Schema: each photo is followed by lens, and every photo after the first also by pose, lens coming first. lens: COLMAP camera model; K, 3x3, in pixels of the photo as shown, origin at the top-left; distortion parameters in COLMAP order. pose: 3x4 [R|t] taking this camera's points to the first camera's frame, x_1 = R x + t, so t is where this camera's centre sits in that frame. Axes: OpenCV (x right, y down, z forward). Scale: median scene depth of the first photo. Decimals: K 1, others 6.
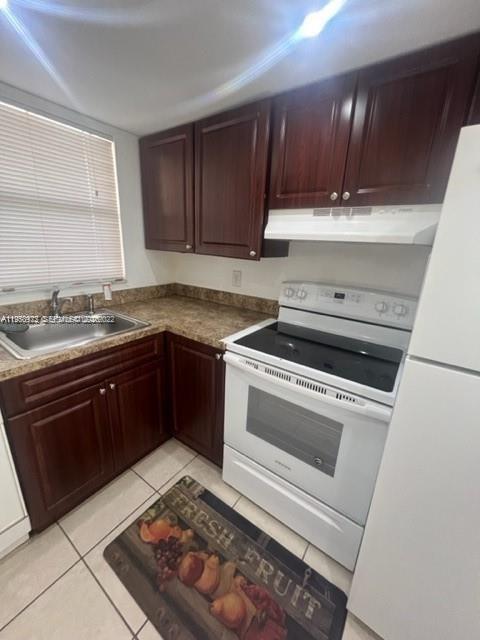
lens RADIAL K [[255.5, 0, 241.3], [0, 255.5, 317.9], [0, 0, 1]] dist [0.000869, 0.000104]
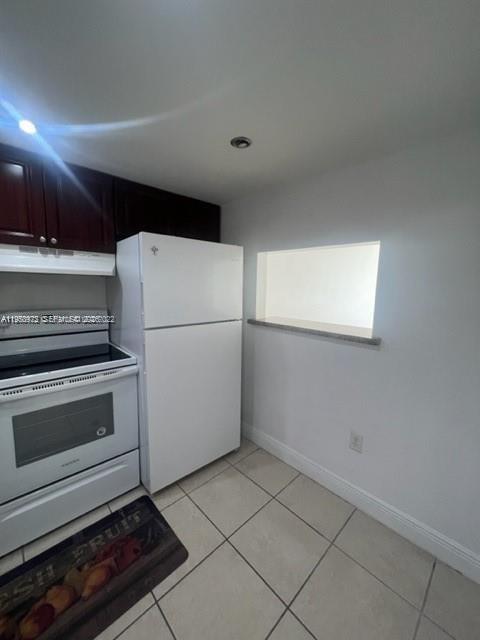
lens RADIAL K [[255.5, 0, 241.3], [0, 255.5, 317.9], [0, 0, 1]] dist [0.000869, 0.000104]
pose [[0.188942, -0.165504, 0.967941, -0.649482], [0.259645, 0.959035, 0.113299, 0.016000], [-0.947041, 0.229914, 0.224174, -0.127862]]
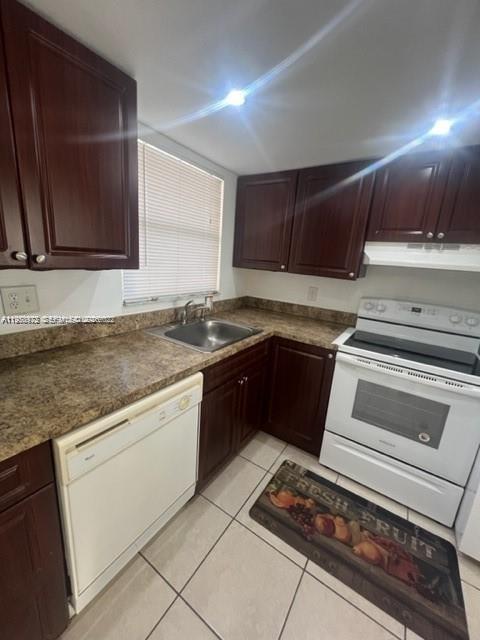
lens RADIAL K [[255.5, 0, 241.3], [0, 255.5, 317.9], [0, 0, 1]] dist [0.000869, 0.000104]
pose [[0.999204, 0.020494, 0.034237, -0.562267], [-0.018602, 0.998329, -0.054704, 0.040724], [-0.035301, 0.054024, 0.997915, -0.237022]]
